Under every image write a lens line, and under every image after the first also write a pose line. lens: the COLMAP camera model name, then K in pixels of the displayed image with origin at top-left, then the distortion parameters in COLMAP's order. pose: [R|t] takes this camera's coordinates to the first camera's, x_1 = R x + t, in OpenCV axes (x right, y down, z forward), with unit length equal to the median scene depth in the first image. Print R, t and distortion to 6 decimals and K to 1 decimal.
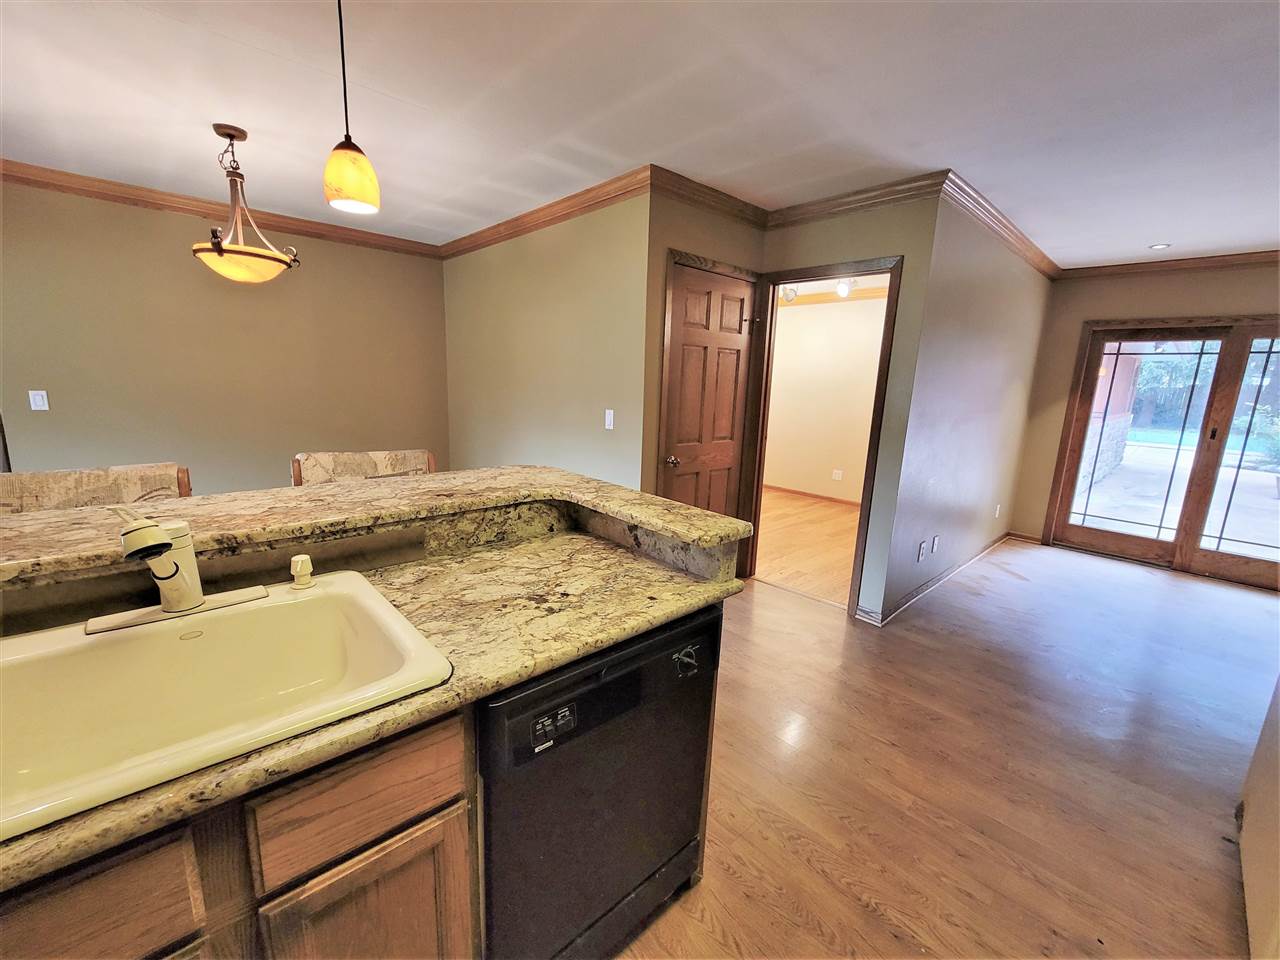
lens RADIAL K [[528.0, 0, 640.0], [0, 528.0, 480.0], [0, 0, 1]] dist [-0.001292, 0.000850]
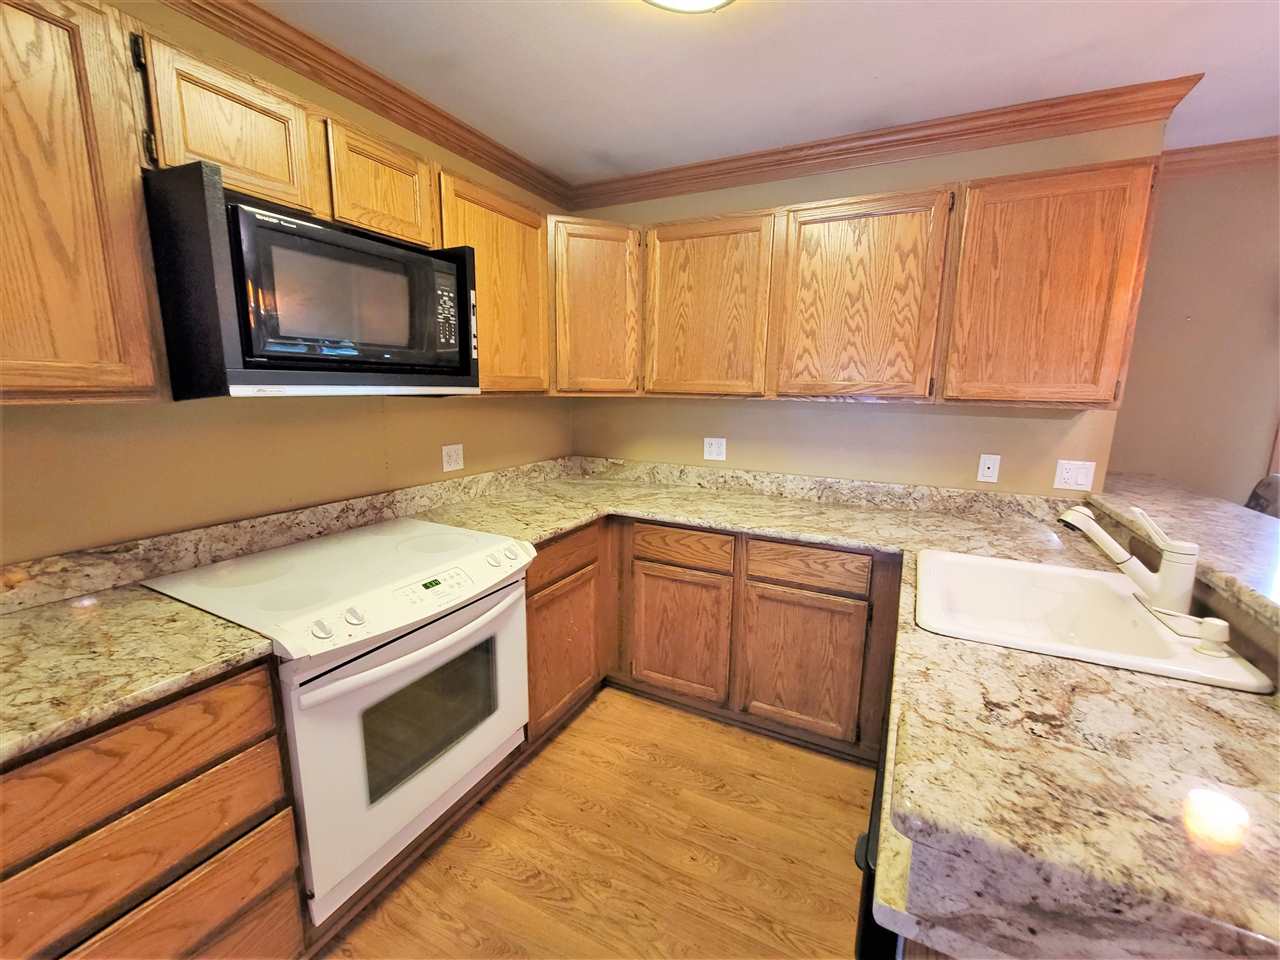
lens RADIAL K [[528.0, 0, 640.0], [0, 528.0, 480.0], [0, 0, 1]] dist [-0.001292, 0.000850]
pose [[-0.937497, 0.006574, -0.347930, 0.568037], [-0.120898, 0.931391, 0.343357, -0.257608], [0.326316, 0.363960, -0.872382, 1.312732]]
